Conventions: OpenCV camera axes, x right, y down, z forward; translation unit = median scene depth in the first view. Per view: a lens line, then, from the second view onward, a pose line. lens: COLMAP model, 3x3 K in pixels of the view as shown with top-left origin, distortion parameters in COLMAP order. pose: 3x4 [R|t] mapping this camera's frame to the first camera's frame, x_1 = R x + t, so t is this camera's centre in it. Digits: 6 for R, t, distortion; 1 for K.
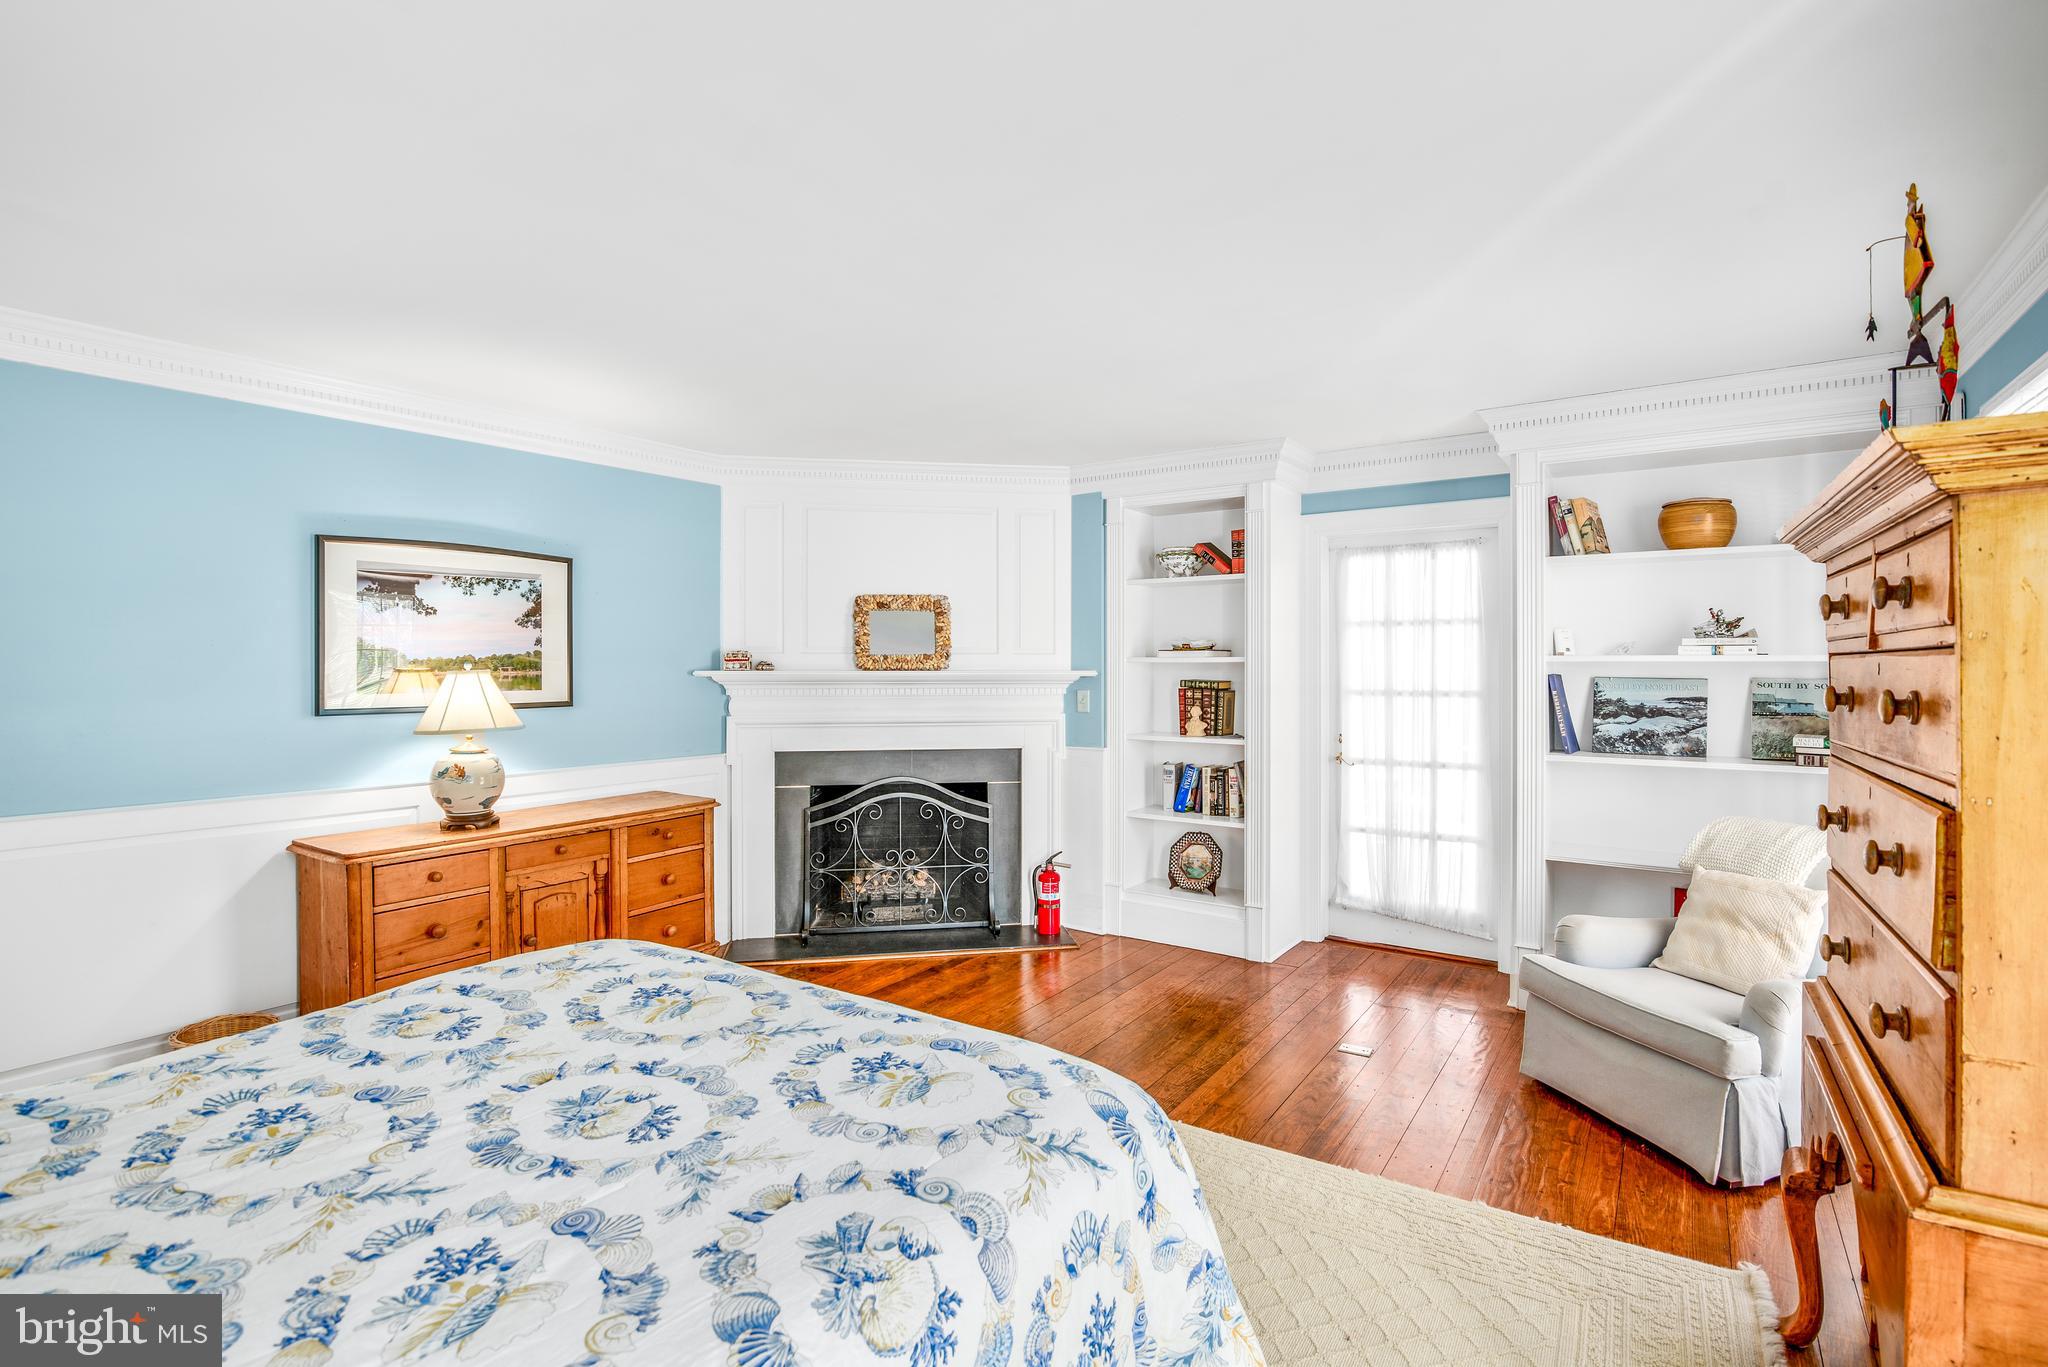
lens RADIAL K [[949.6, 0, 1030.8], [0, 949.6, 669.3], [0, 0, 1]] dist [-0.024703, 0.002107]
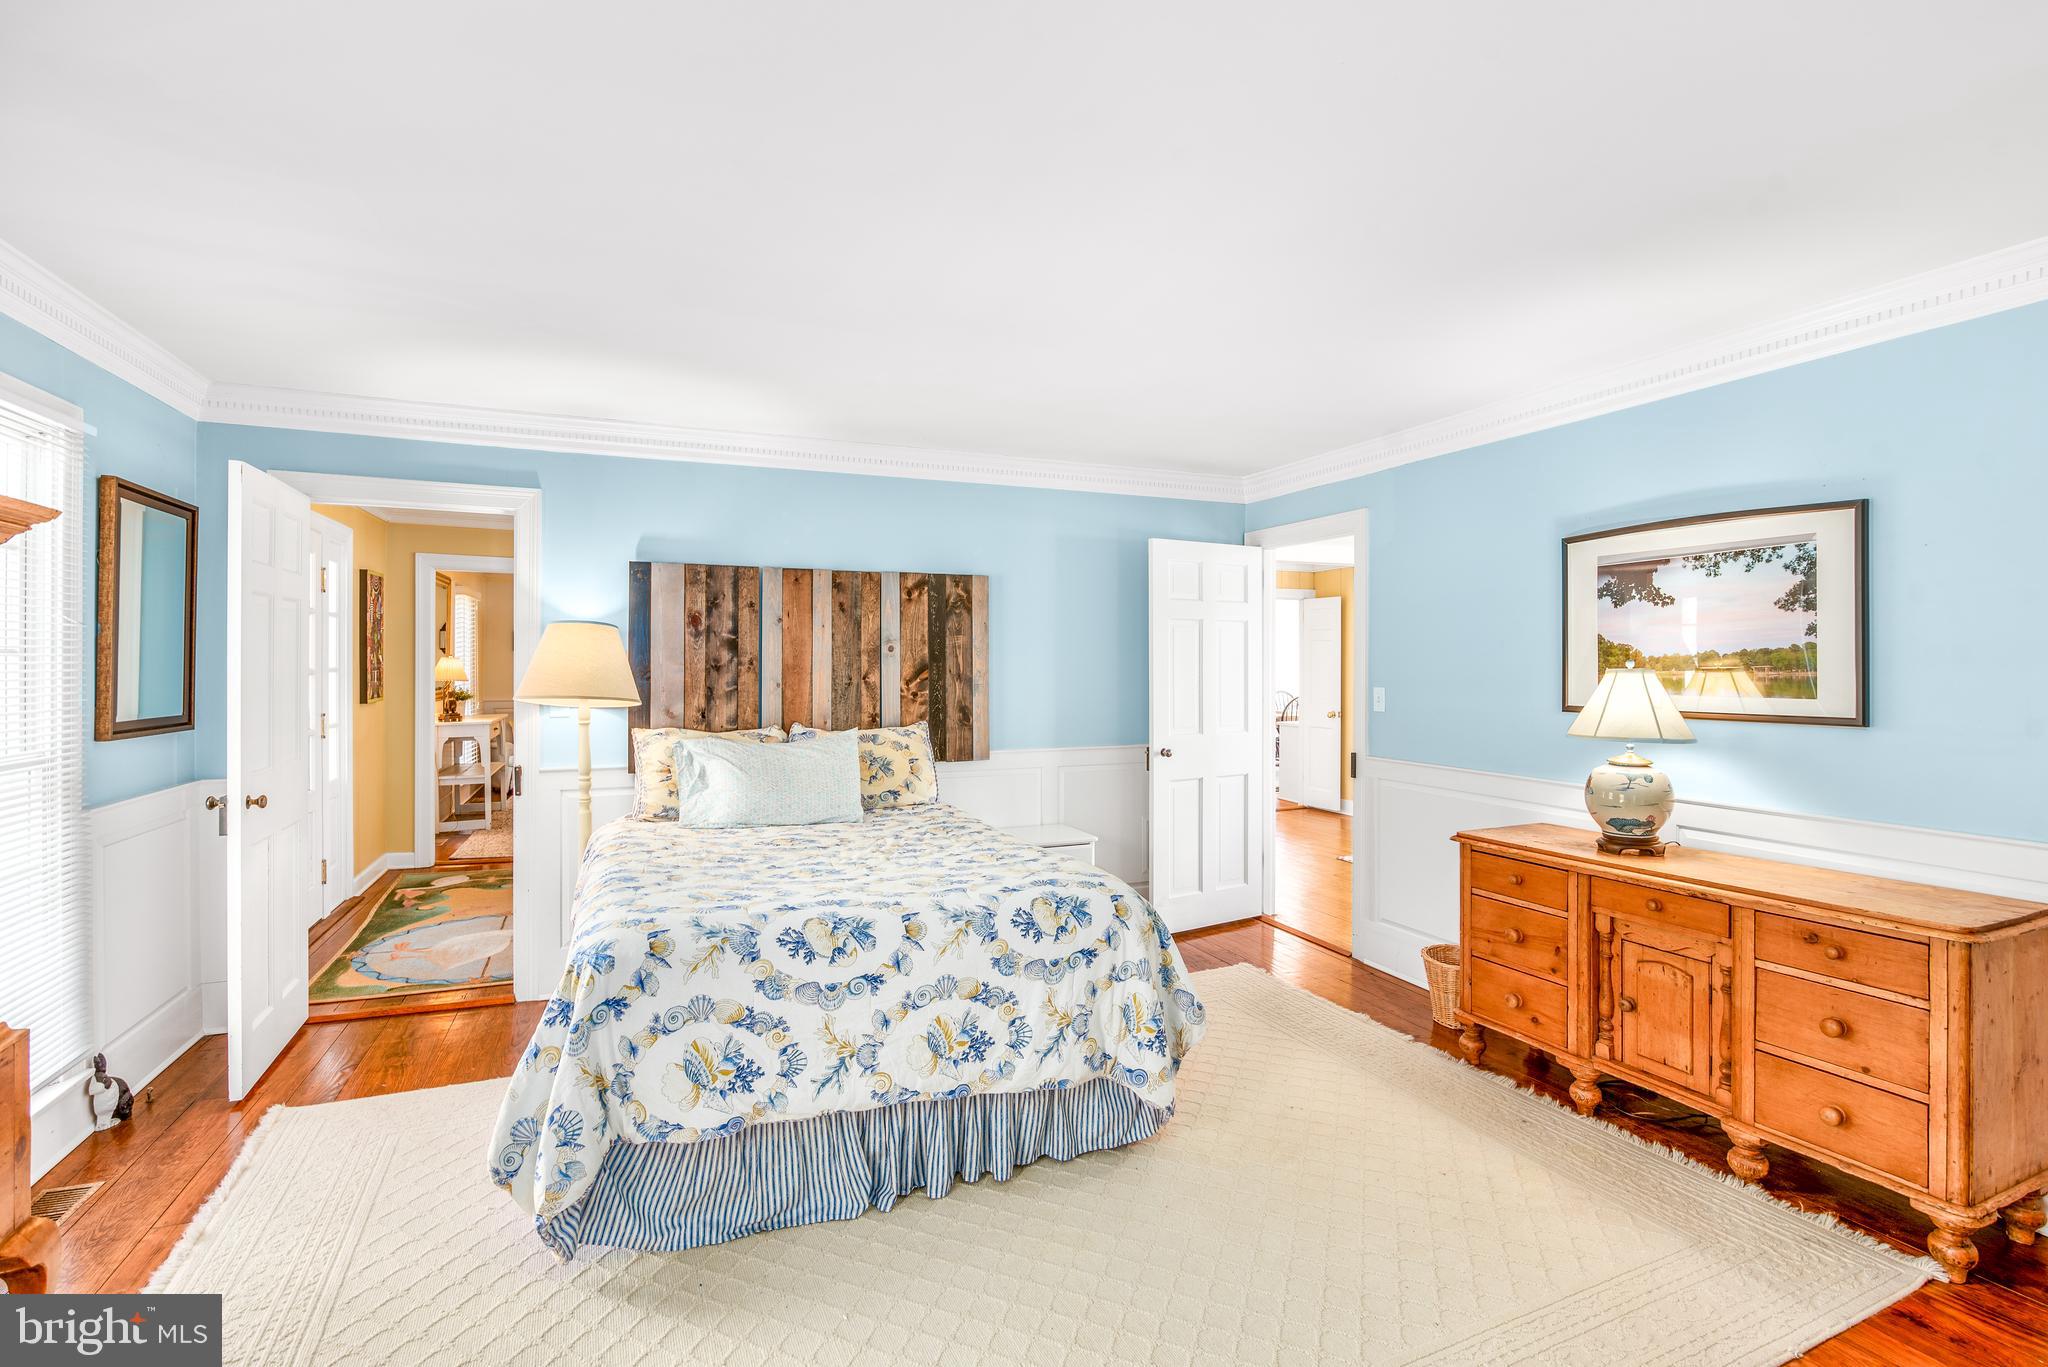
lens RADIAL K [[949.6, 0, 1025.8], [0, 949.6, 667.9], [0, 0, 1]] dist [-0.024703, 0.002107]
pose [[-0.520596, 0.001029, -0.853803, 0.372420], [-0.006976, 0.999961, 0.005458, -0.000754], [0.853775, 0.008797, -0.520568, 0.865605]]
